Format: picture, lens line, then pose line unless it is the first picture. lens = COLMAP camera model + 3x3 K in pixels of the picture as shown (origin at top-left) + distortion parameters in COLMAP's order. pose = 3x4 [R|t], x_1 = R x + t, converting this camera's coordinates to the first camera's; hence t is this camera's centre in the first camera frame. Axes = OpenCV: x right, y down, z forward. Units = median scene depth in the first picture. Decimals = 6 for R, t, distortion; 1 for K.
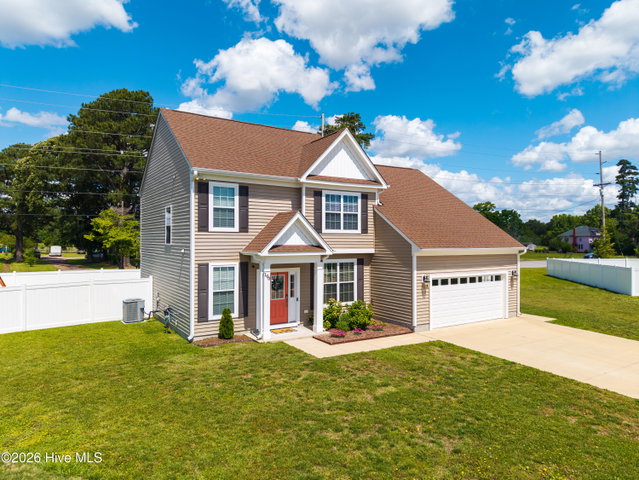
lens RADIAL K [[432.6, 0, 319.5], [0, 432.6, 240.0], [0, 0, 1]] dist [0.022021, -0.002918]
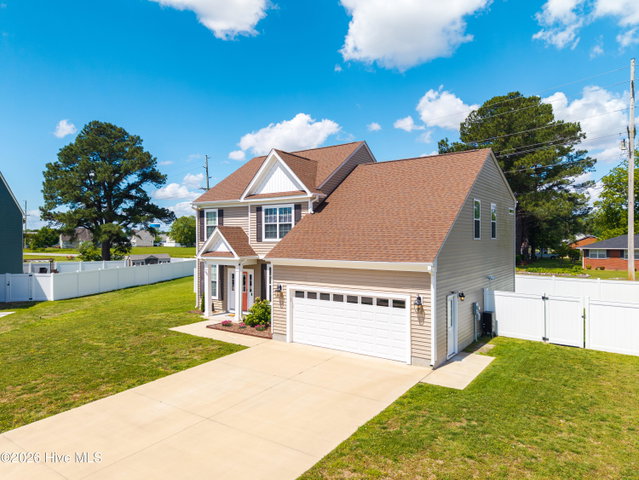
lens RADIAL K [[432.6, 0, 319.5], [0, 432.6, 240.0], [0, 0, 1]] dist [0.022021, -0.002918]
pose [[0.374702, -0.000886, -0.927145, 1.181644], [0.005424, 0.999985, 0.001237, -0.021781], [0.927130, -0.005493, 0.374701, 0.703555]]
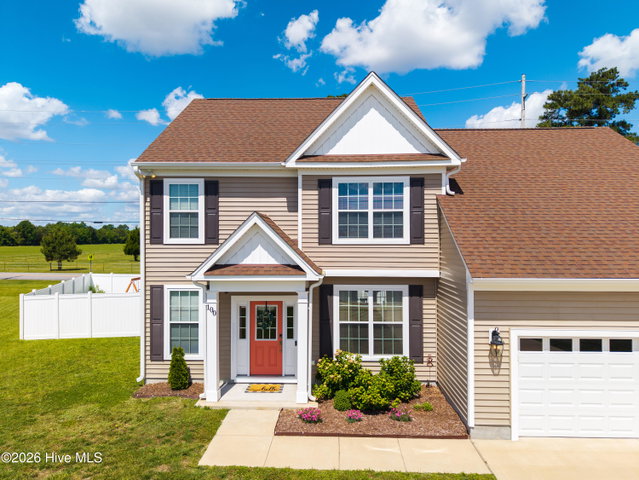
lens RADIAL K [[432.6, 0, 319.5], [0, 432.6, 240.0], [0, 0, 1]] dist [0.022021, -0.002918]
pose [[0.818383, -0.001169, -0.574672, 0.362155], [0.003359, 0.999991, 0.002749, -0.024426], [0.574664, -0.004181, 0.818379, 0.466176]]
